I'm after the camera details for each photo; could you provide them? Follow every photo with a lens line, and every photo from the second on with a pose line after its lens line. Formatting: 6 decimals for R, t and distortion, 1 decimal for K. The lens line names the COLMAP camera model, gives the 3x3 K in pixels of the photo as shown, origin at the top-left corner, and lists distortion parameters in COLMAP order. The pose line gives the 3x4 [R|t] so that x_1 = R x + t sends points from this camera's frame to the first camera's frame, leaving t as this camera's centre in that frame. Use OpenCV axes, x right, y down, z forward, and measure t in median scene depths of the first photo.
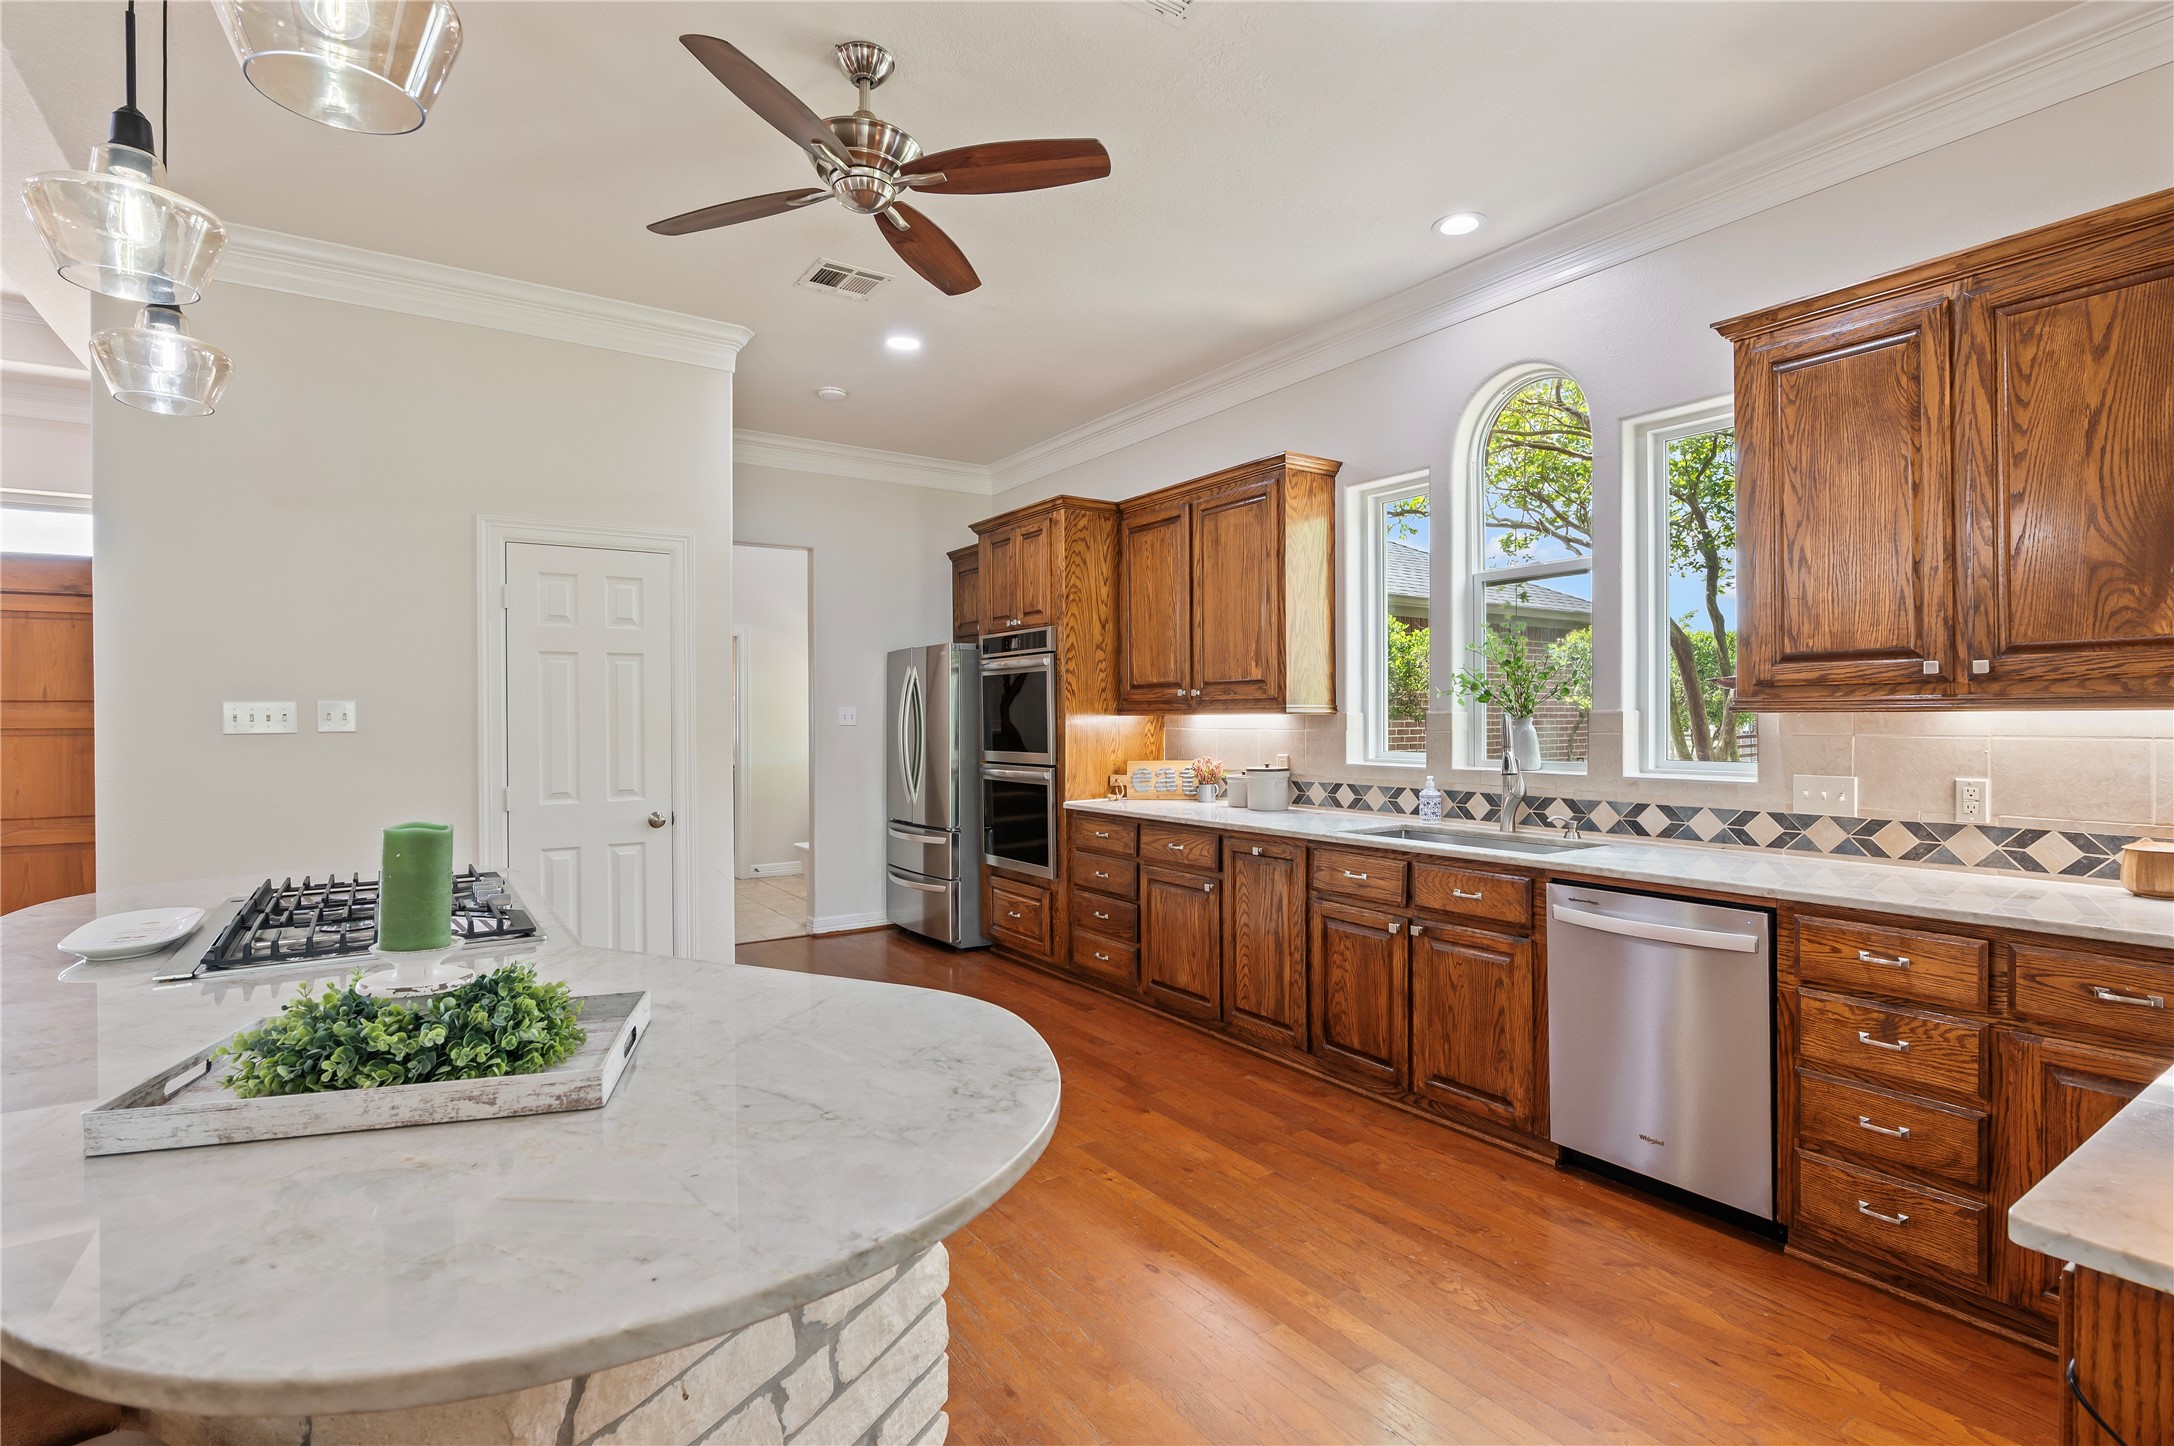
lens RADIAL K [[1034.4, 0, 1082.1], [0, 1034.4, 719.3], [0, 0, 1]] dist [-0.005928, -0.000334]
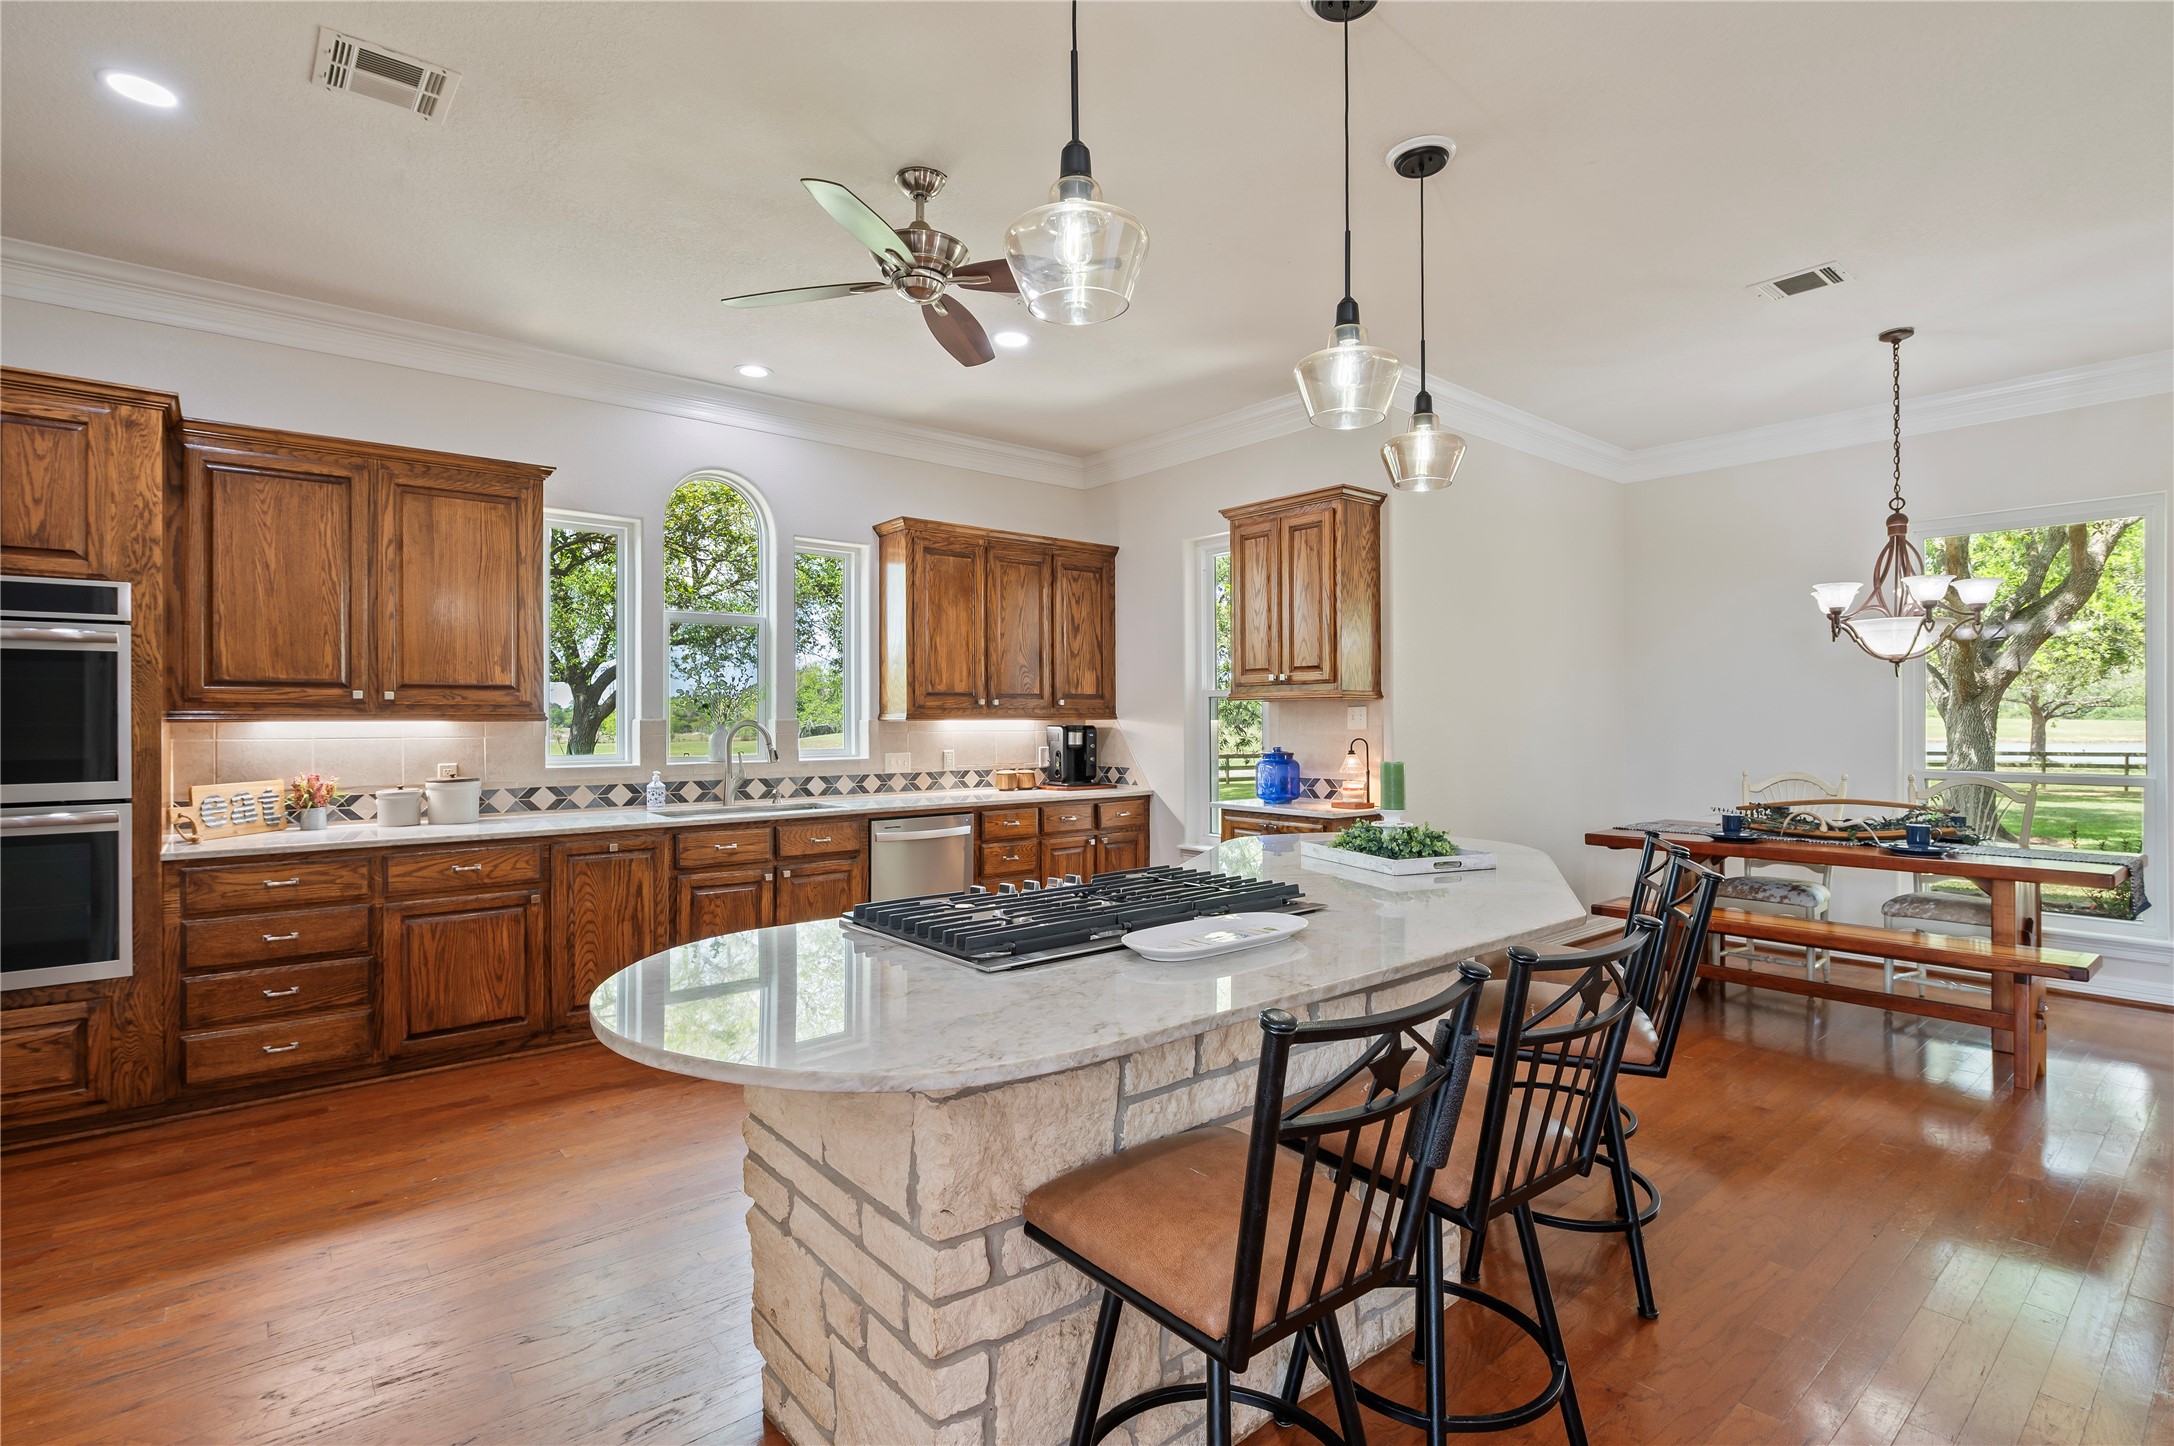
lens RADIAL K [[1034.4, 0, 1089.3], [0, 1034.4, 725.4], [0, 0, 1]] dist [-0.005928, -0.000334]
pose [[-0.102897, 0.001212, 0.994691, -1.014153], [0.005900, 0.999982, -0.000608, 0.004012], [-0.994674, 0.005807, -0.102903, 0.656845]]
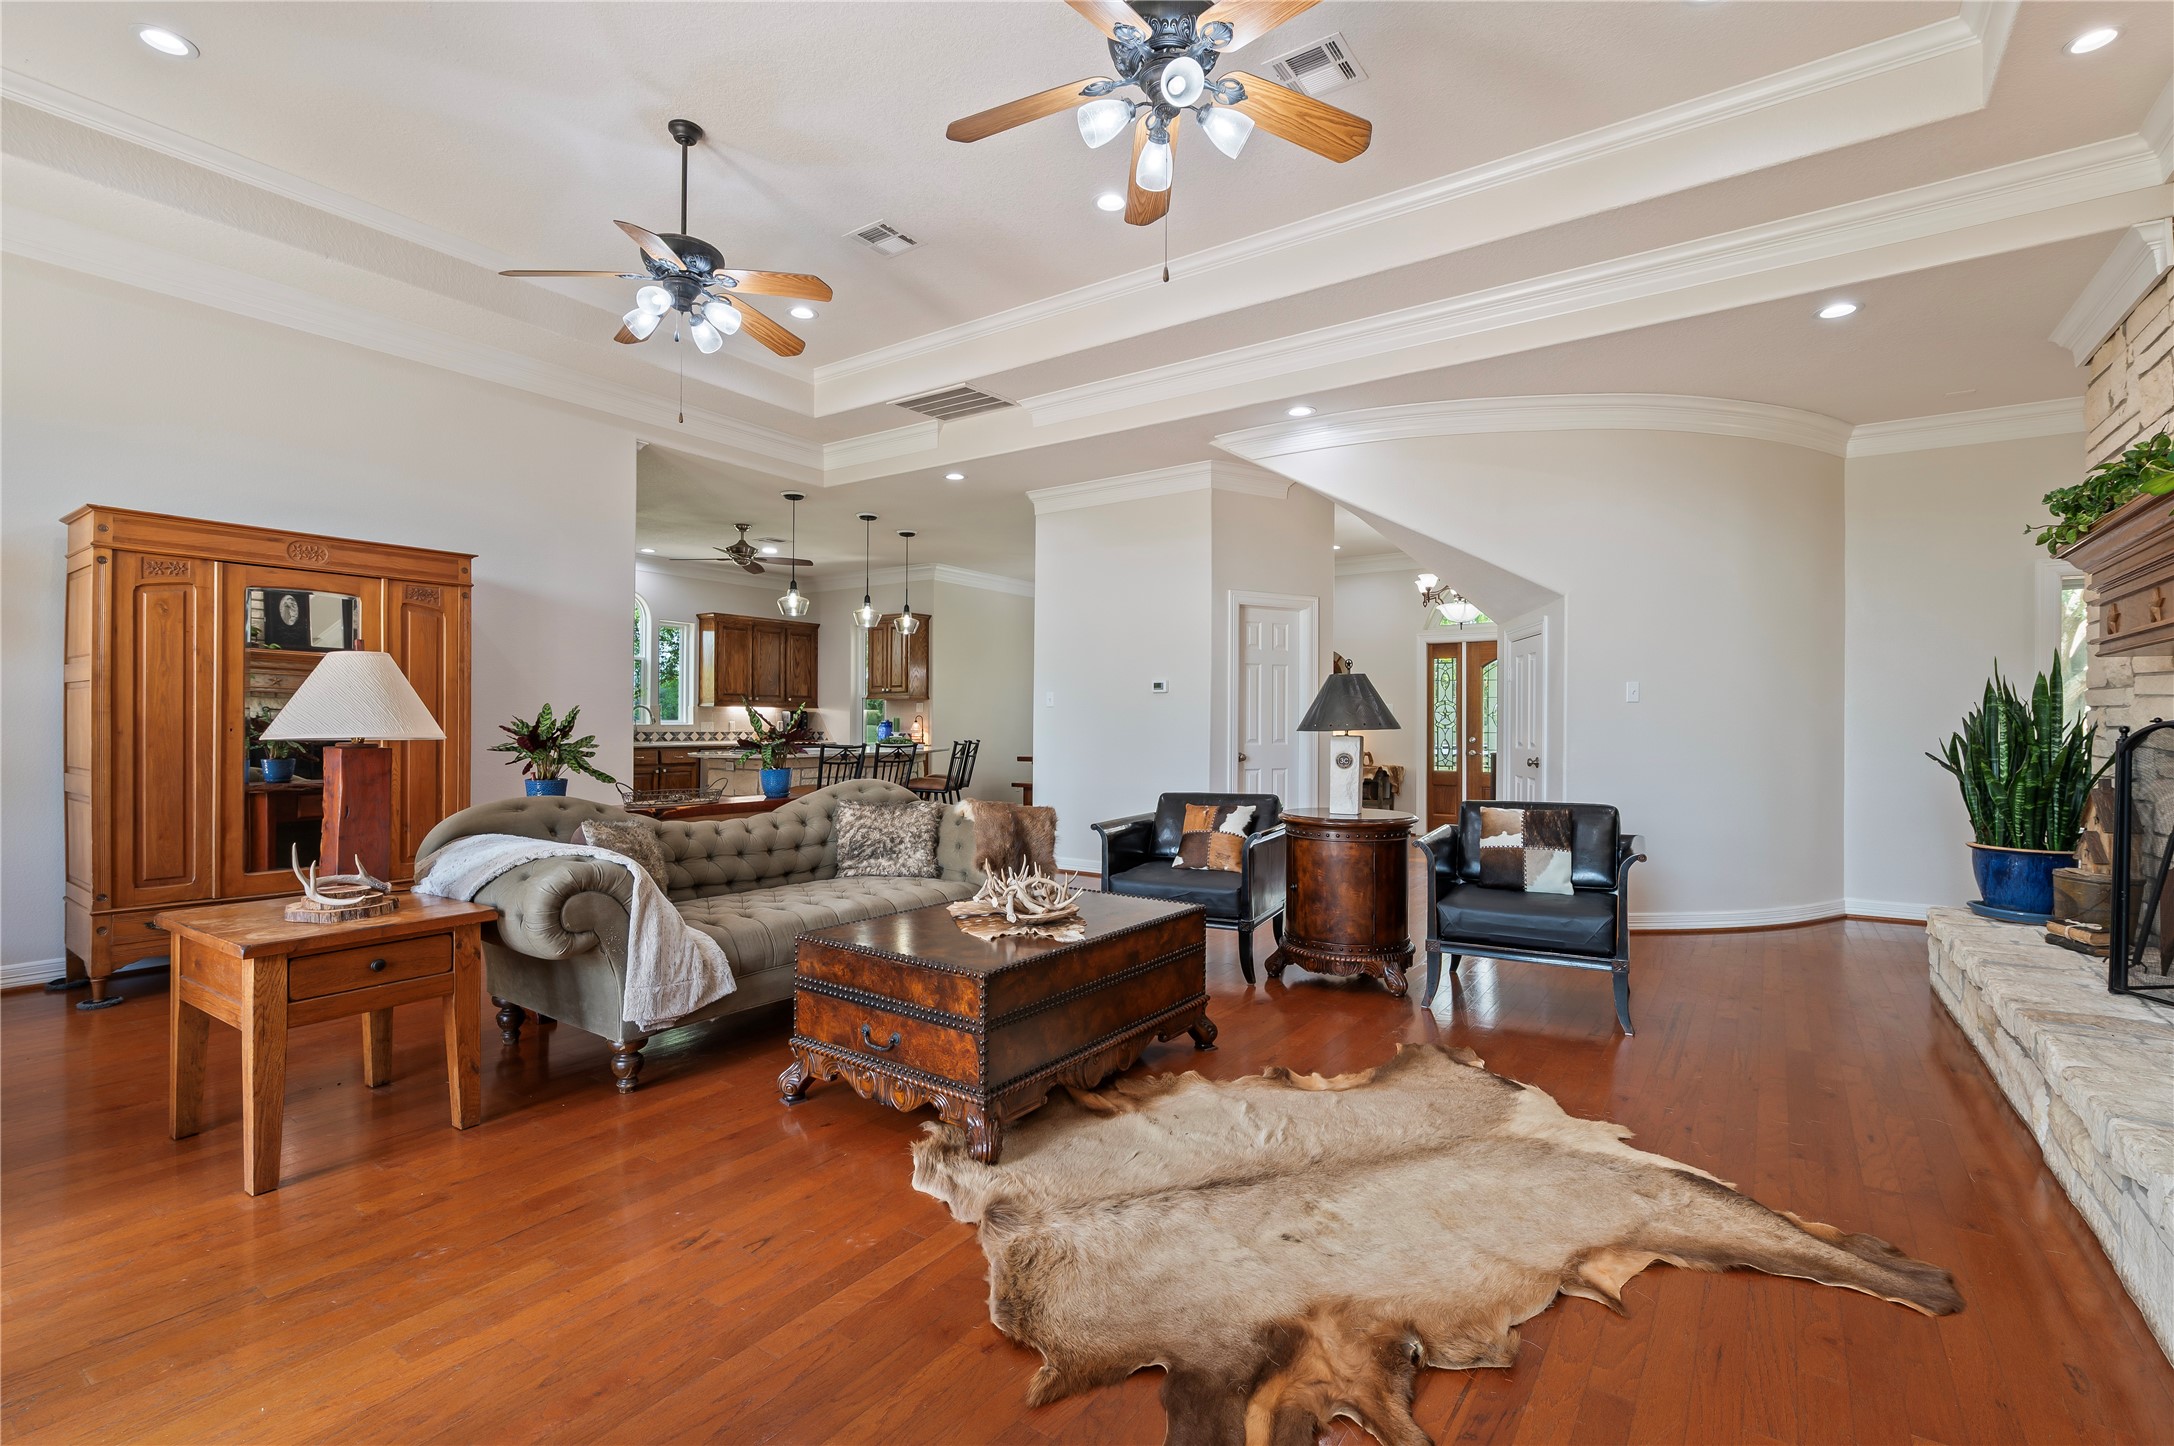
lens RADIAL K [[969.5, 0, 1098.8], [0, 969.5, 721.2], [0, 0, 1]] dist [-0.003644, -0.000472]
pose [[-0.374846, 0.005949, 0.927068, -2.735172], [-0.001524, 0.999974, -0.007033, 0.060262], [-0.927086, -0.004049, -0.374828, 0.785144]]
